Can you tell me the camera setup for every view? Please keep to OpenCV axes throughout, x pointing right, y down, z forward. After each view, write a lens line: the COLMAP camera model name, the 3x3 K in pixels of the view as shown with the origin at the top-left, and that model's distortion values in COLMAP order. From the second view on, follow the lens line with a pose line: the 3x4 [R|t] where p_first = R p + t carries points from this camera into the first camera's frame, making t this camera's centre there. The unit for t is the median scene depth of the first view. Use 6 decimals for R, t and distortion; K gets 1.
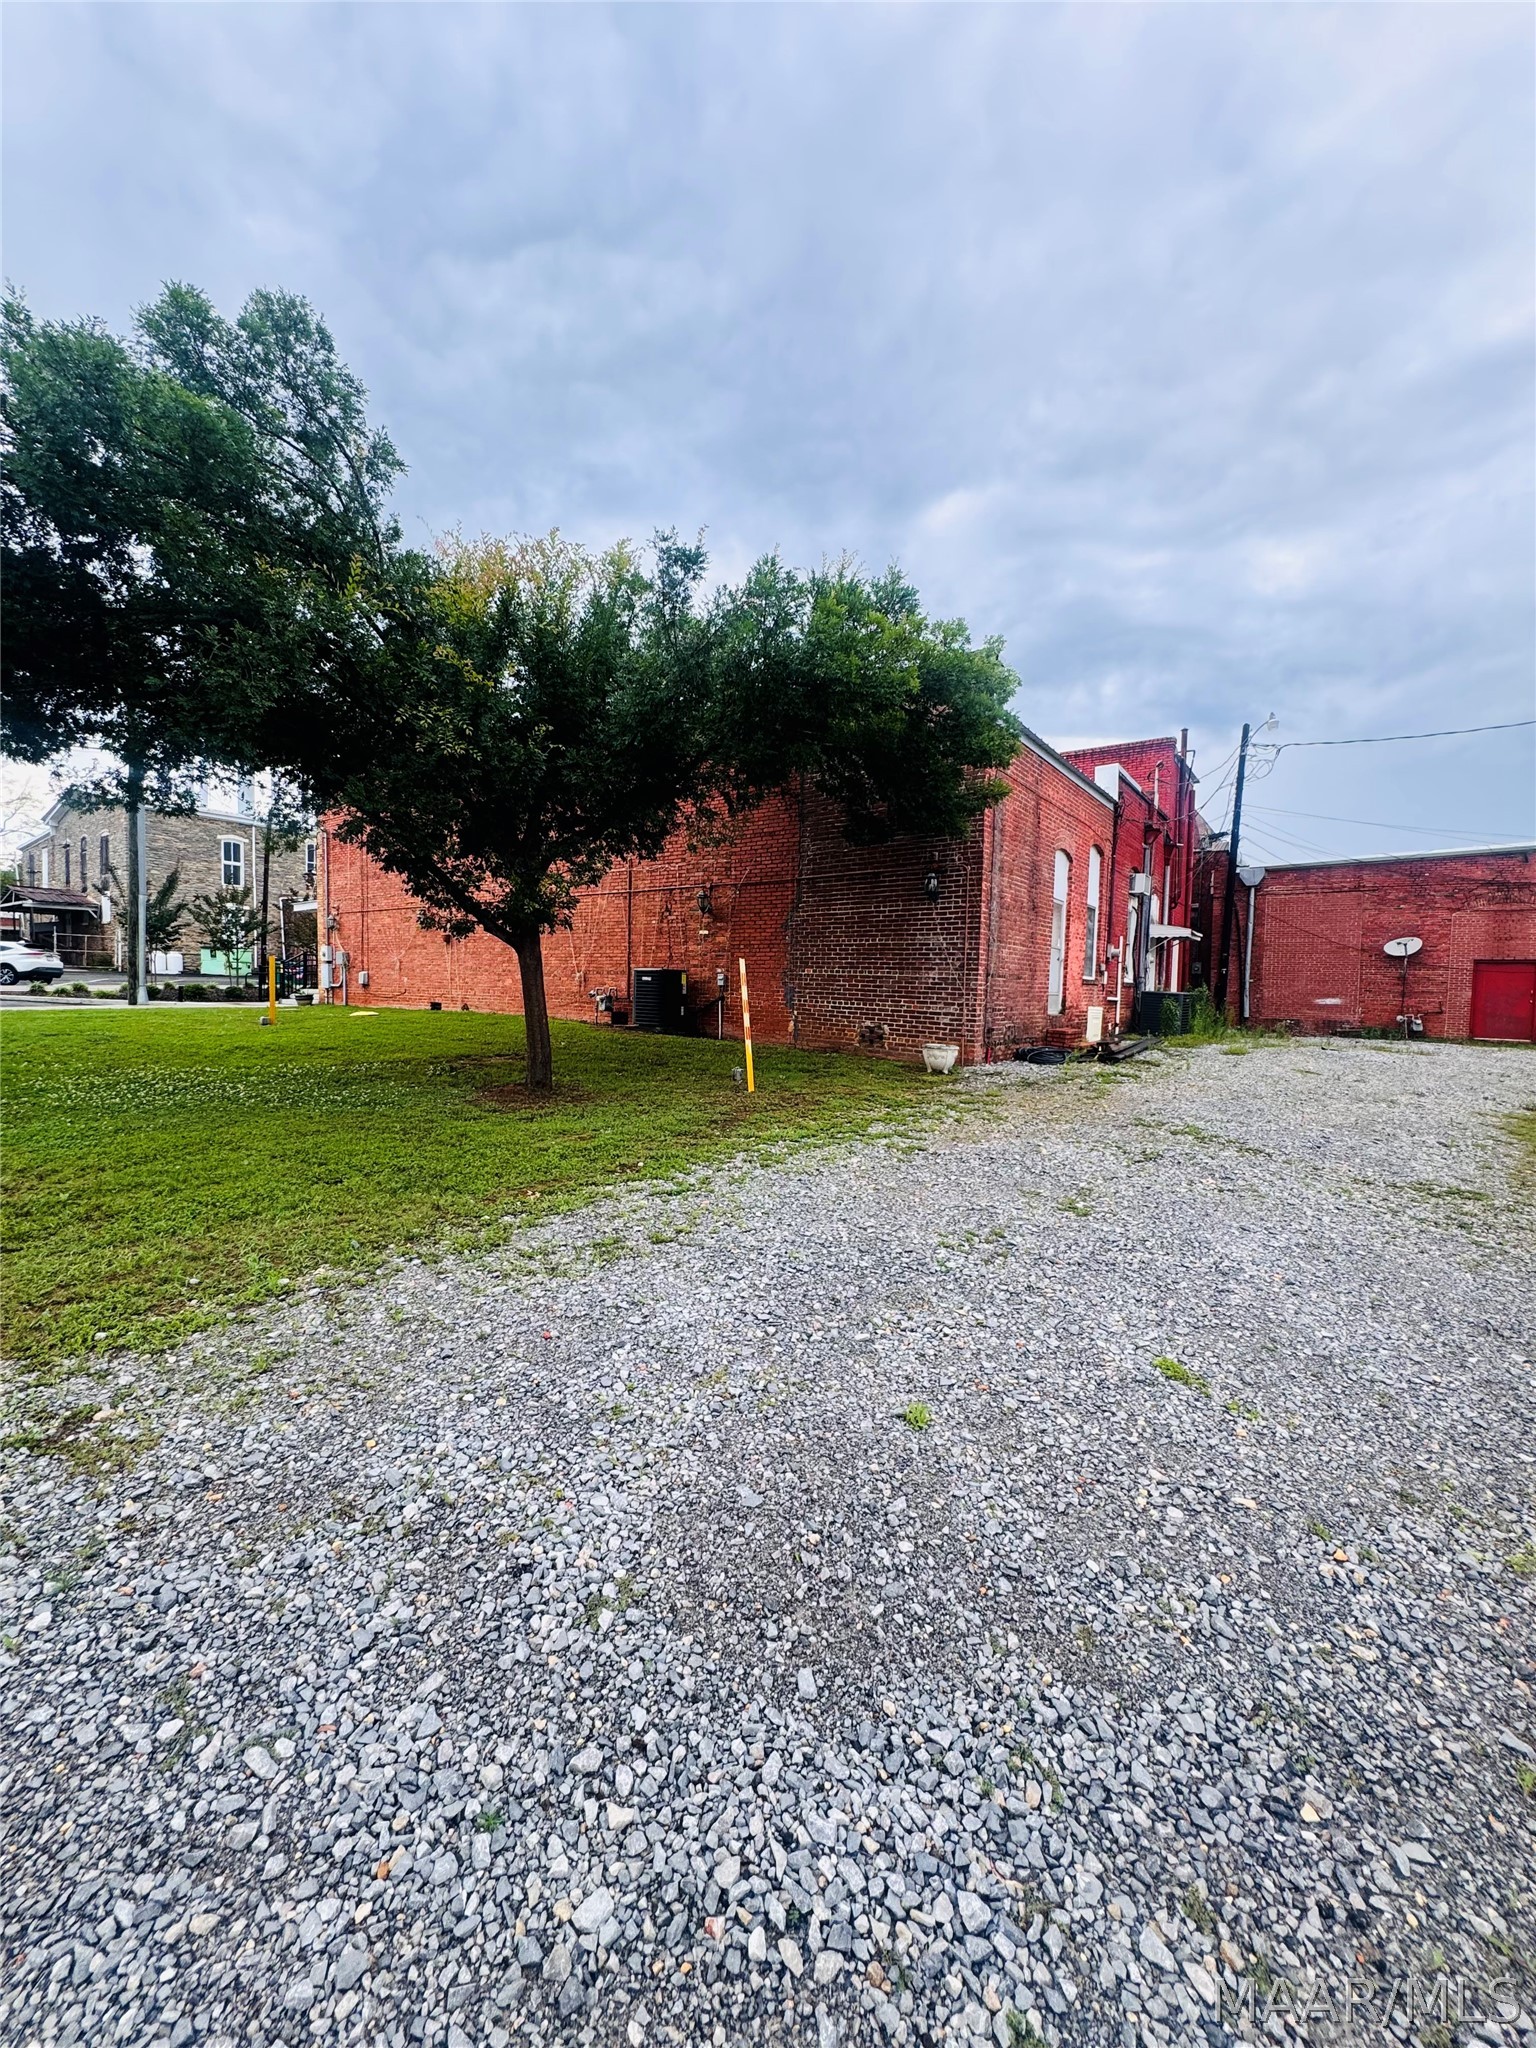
lens RADIAL K [[819.9, 0, 768.0], [0, 819.9, 1024.0], [0, 0, 1]] dist [0.002351, 0.000754]
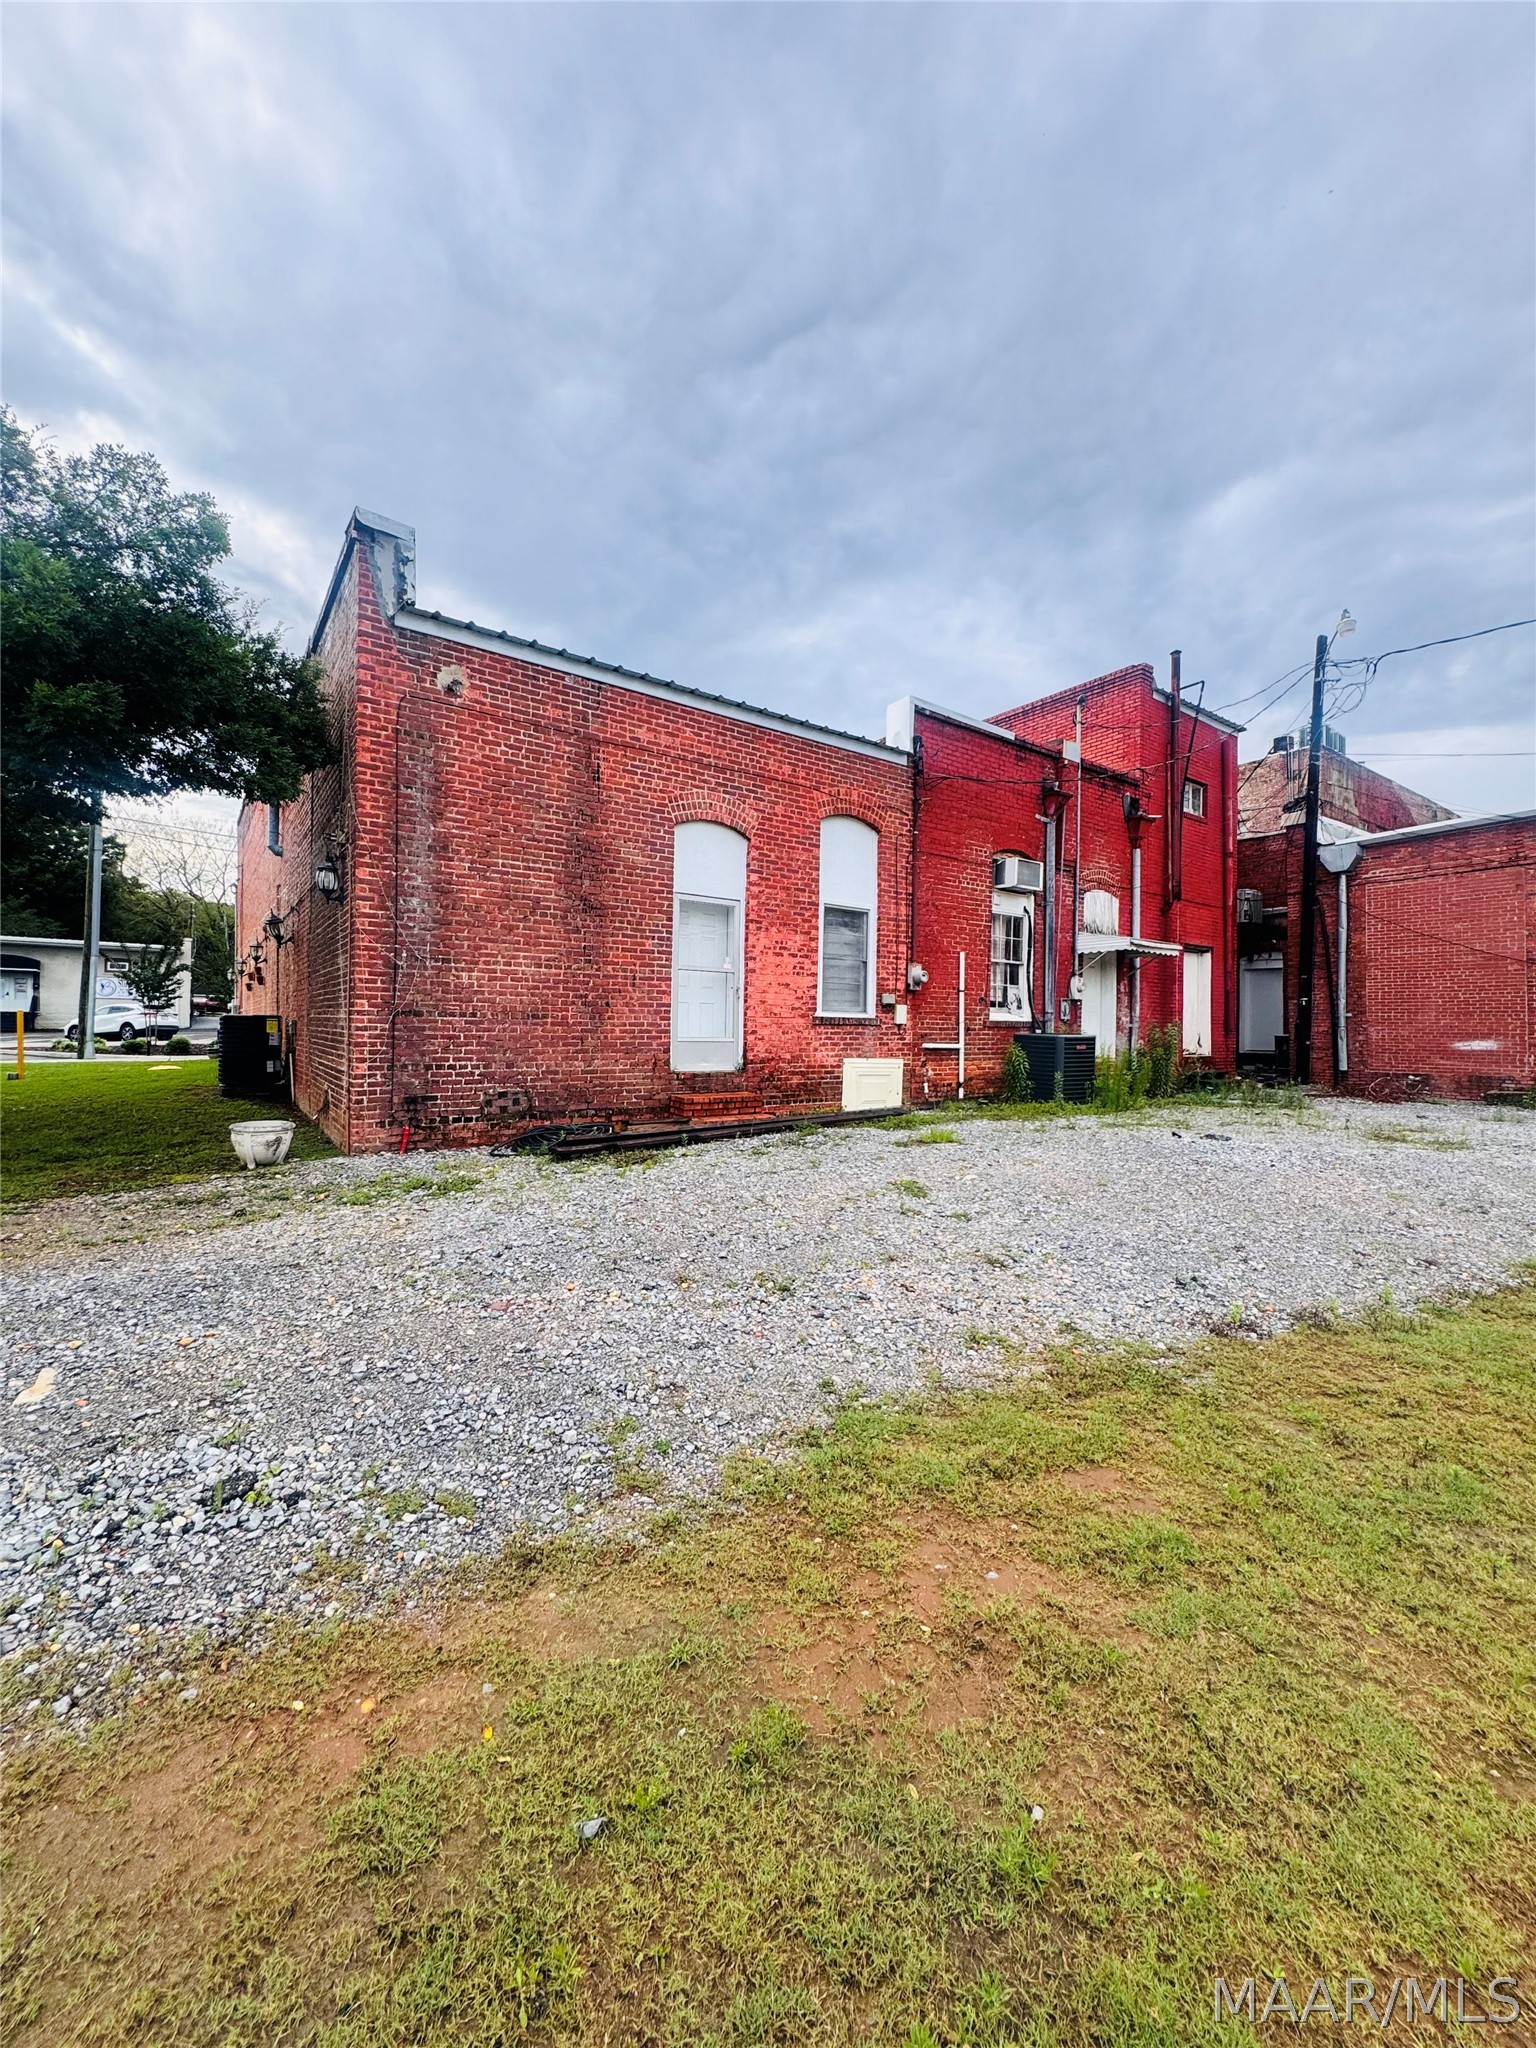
lens RADIAL K [[818.9, 0, 767.8], [0, 818.9, 1022.5], [0, 0, 1]] dist [0.021536, -0.007619]
pose [[0.953061, -0.017405, -0.302278, 0.378360], [-0.000155, 0.998318, -0.057973, -0.008924], [0.302779, 0.055299, 0.951455, 0.251458]]
